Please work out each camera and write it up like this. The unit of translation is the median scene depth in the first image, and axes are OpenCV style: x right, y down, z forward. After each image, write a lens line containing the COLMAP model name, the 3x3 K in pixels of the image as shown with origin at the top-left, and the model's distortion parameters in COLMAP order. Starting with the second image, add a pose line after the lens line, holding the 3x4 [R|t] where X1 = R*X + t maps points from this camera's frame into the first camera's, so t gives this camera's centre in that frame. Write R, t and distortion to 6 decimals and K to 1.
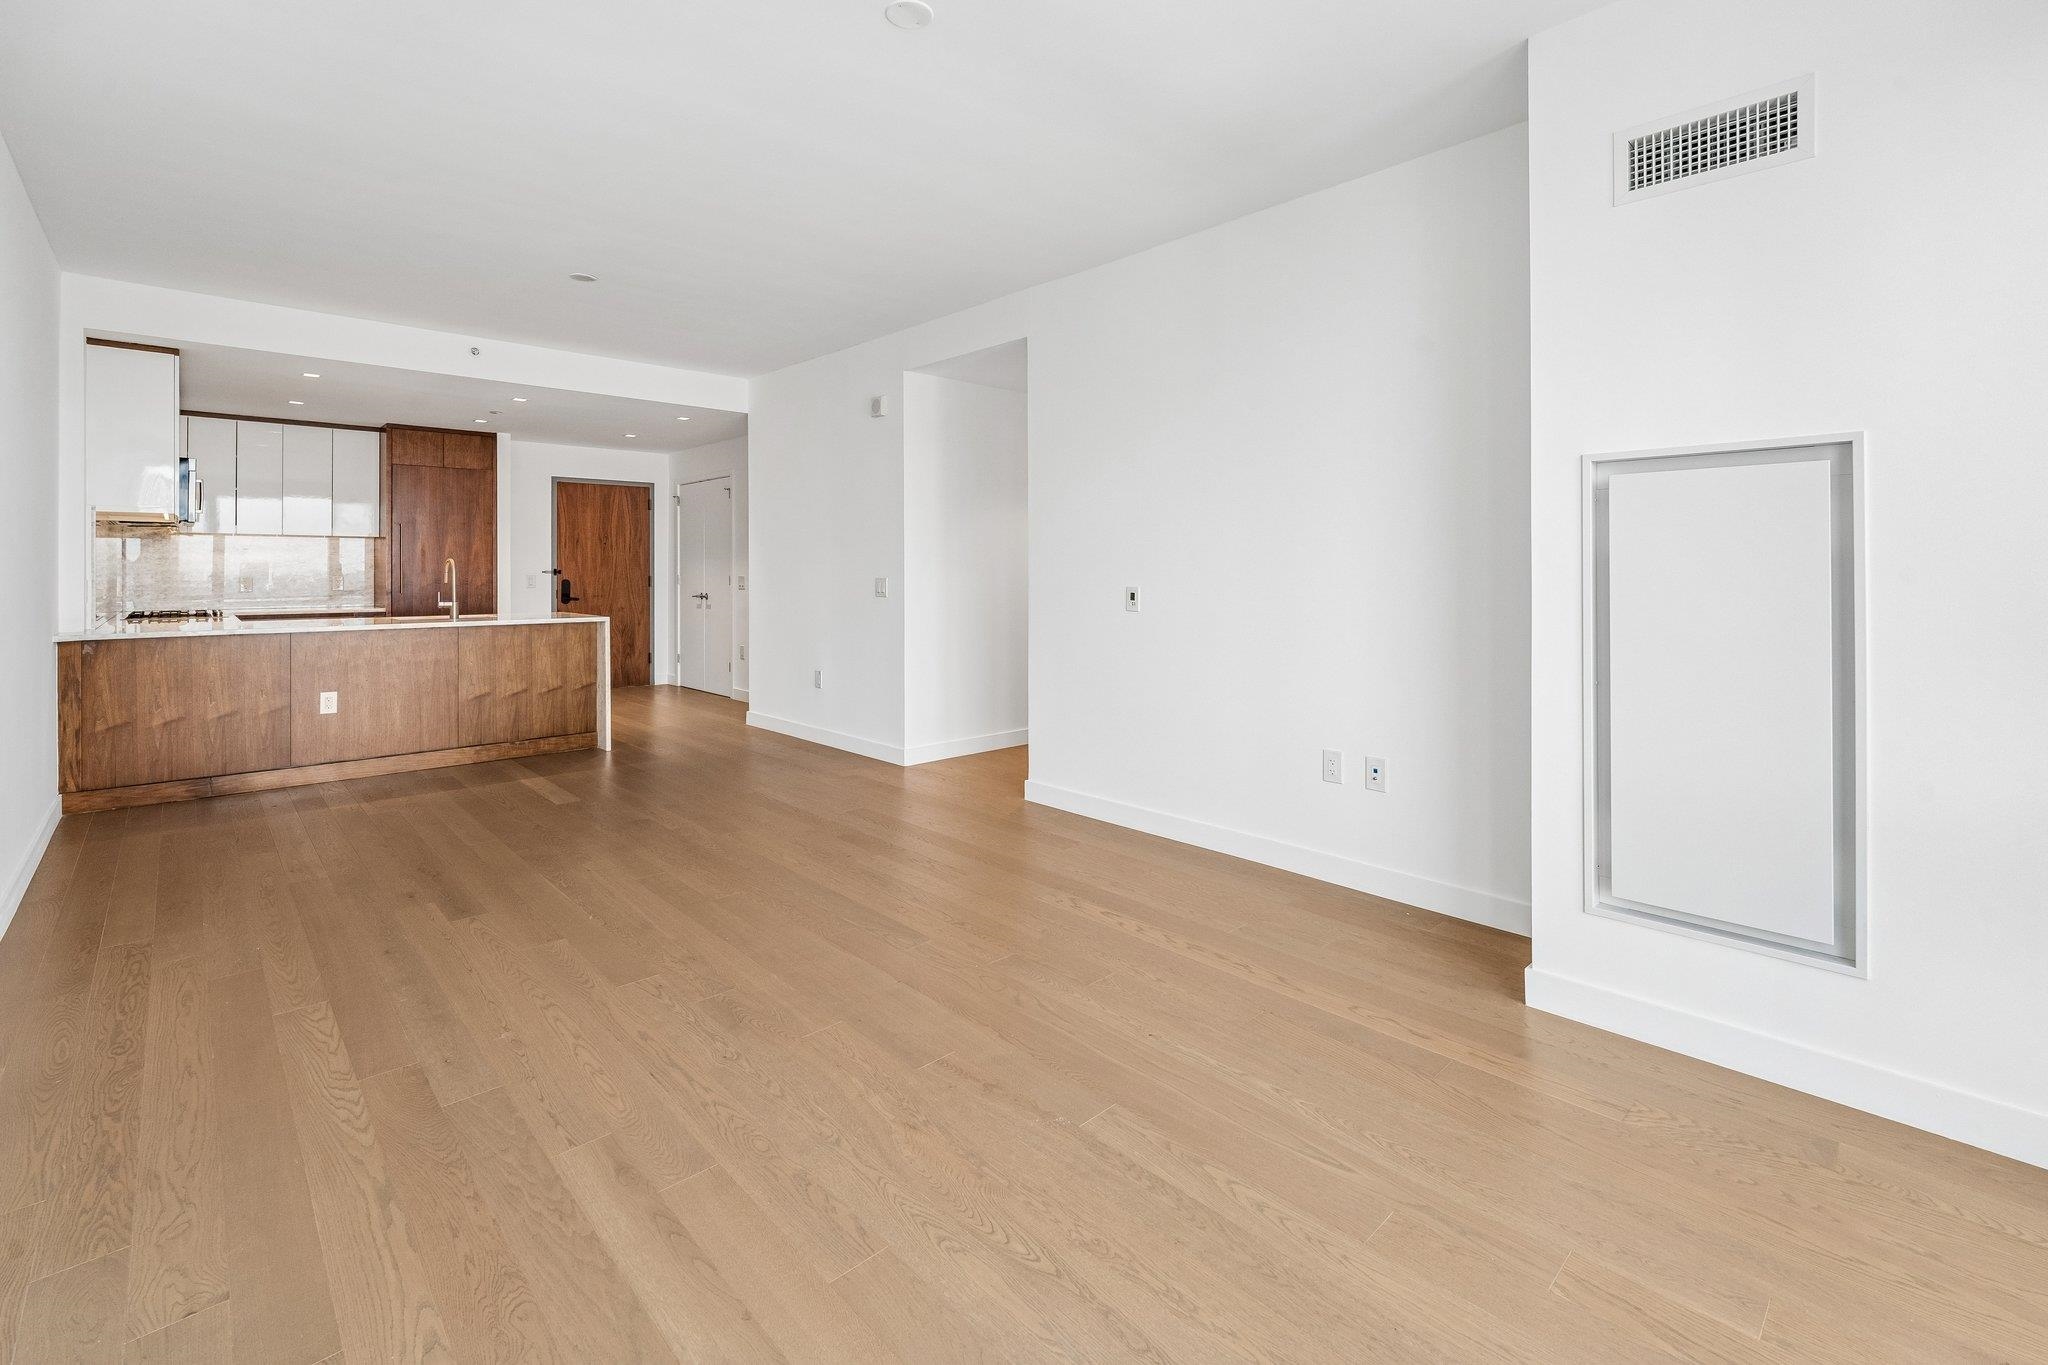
lens RADIAL K [[880.5, 0, 1014.8], [0, 880.5, 572.9], [0, 0, 1]] dist [-0.006706, -0.000238]
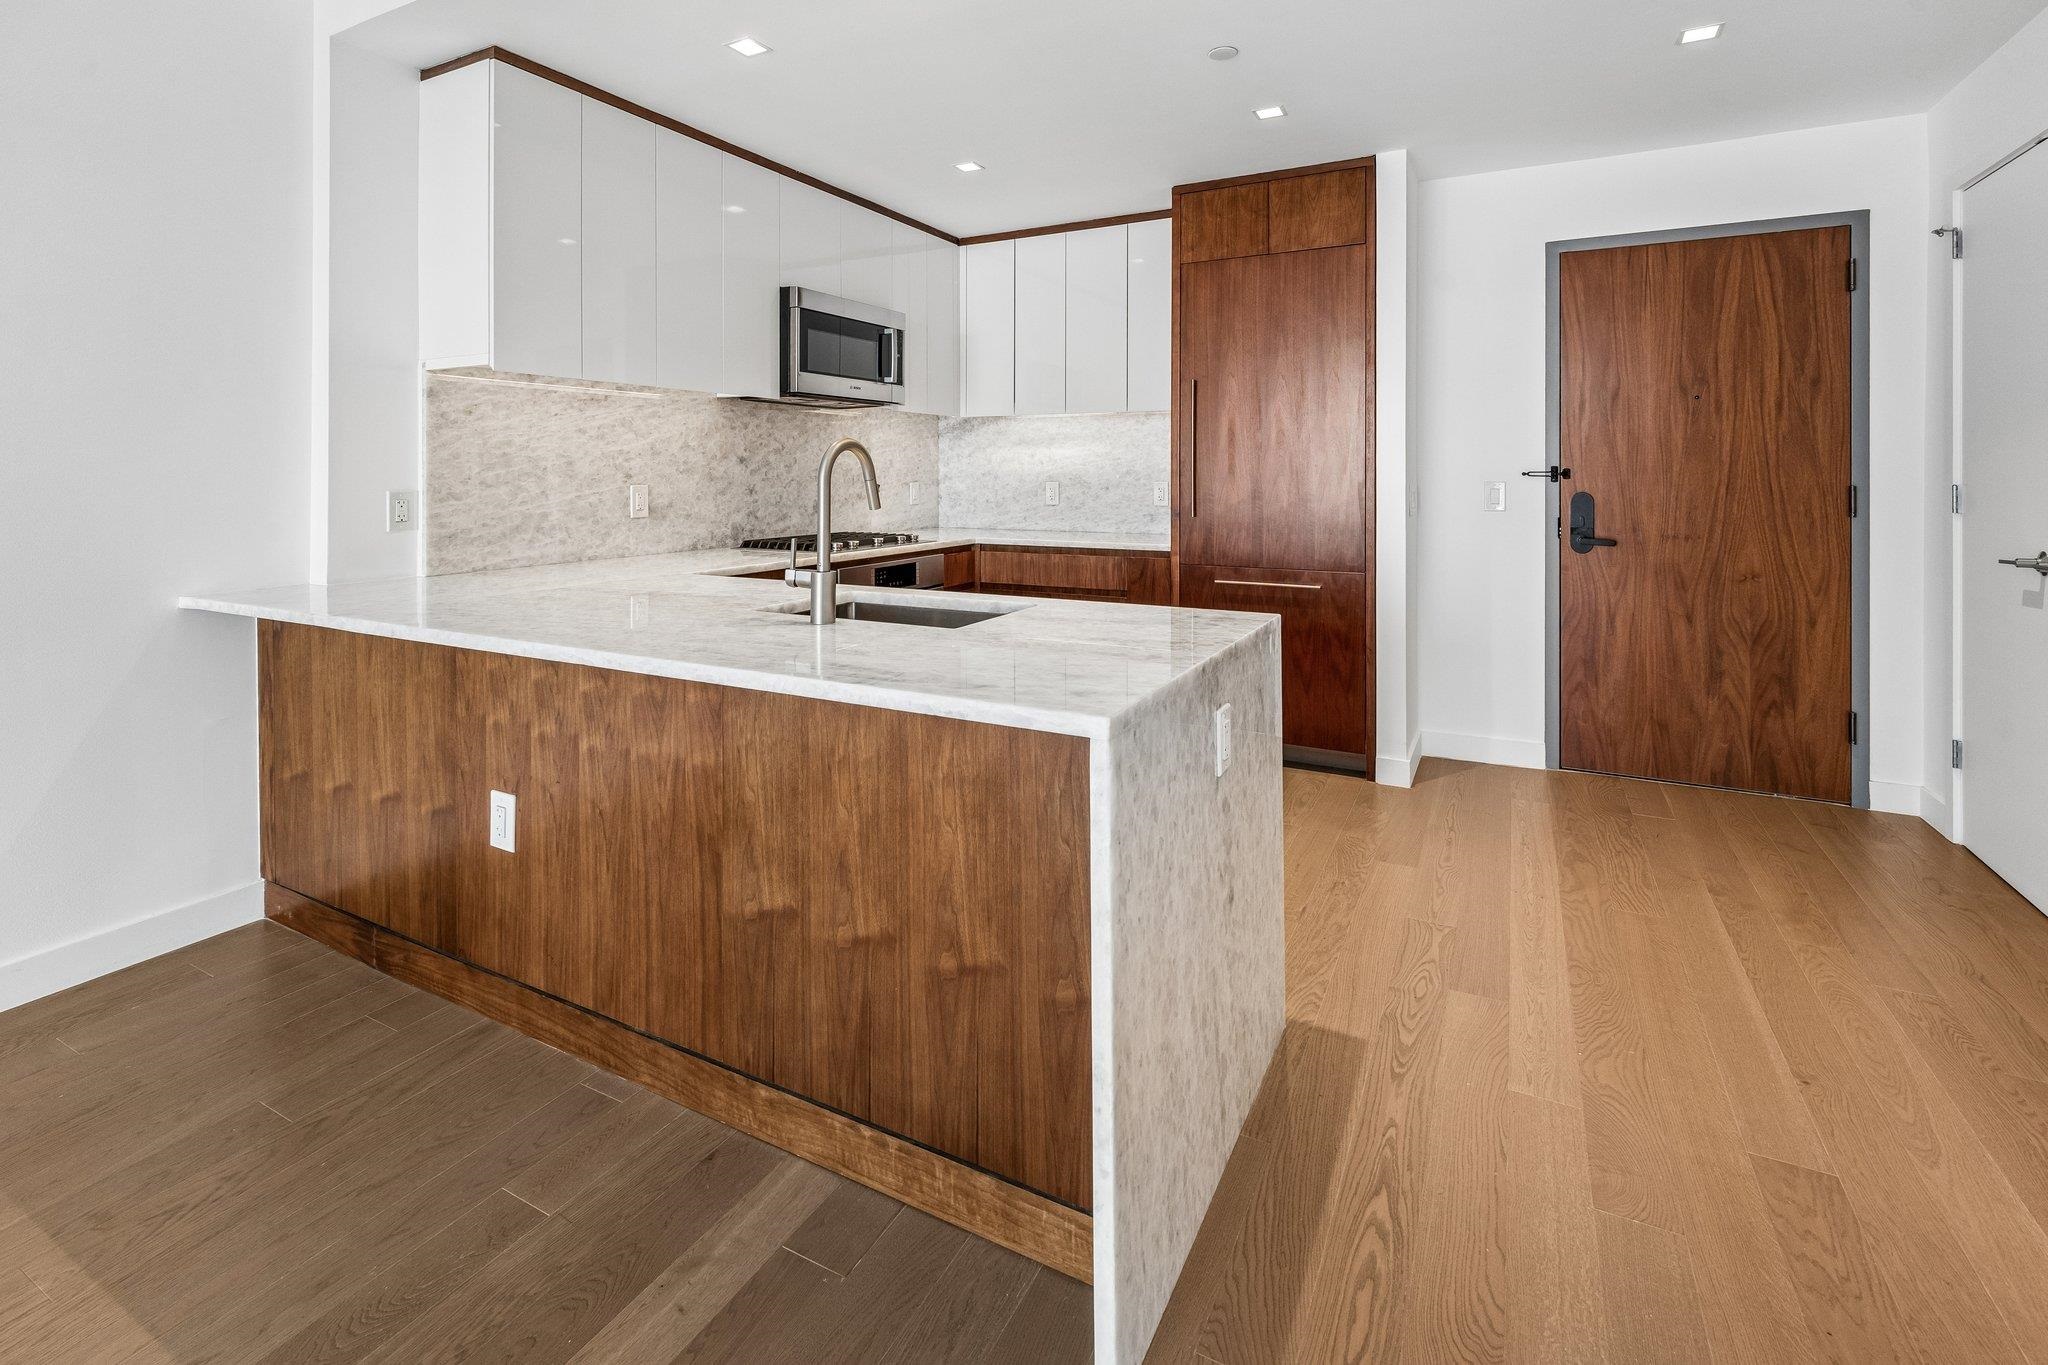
lens RADIAL K [[930.5, 0, 1016.2], [0, 930.5, 475.1], [0, 0, 1]] dist [-0.002486, -0.000732]
pose [[0.312786, 0.002397, -0.949821, -0.297064], [0.001122, 0.999995, 0.002894, -0.003276], [0.949823, -0.001971, 0.312782, 0.983087]]
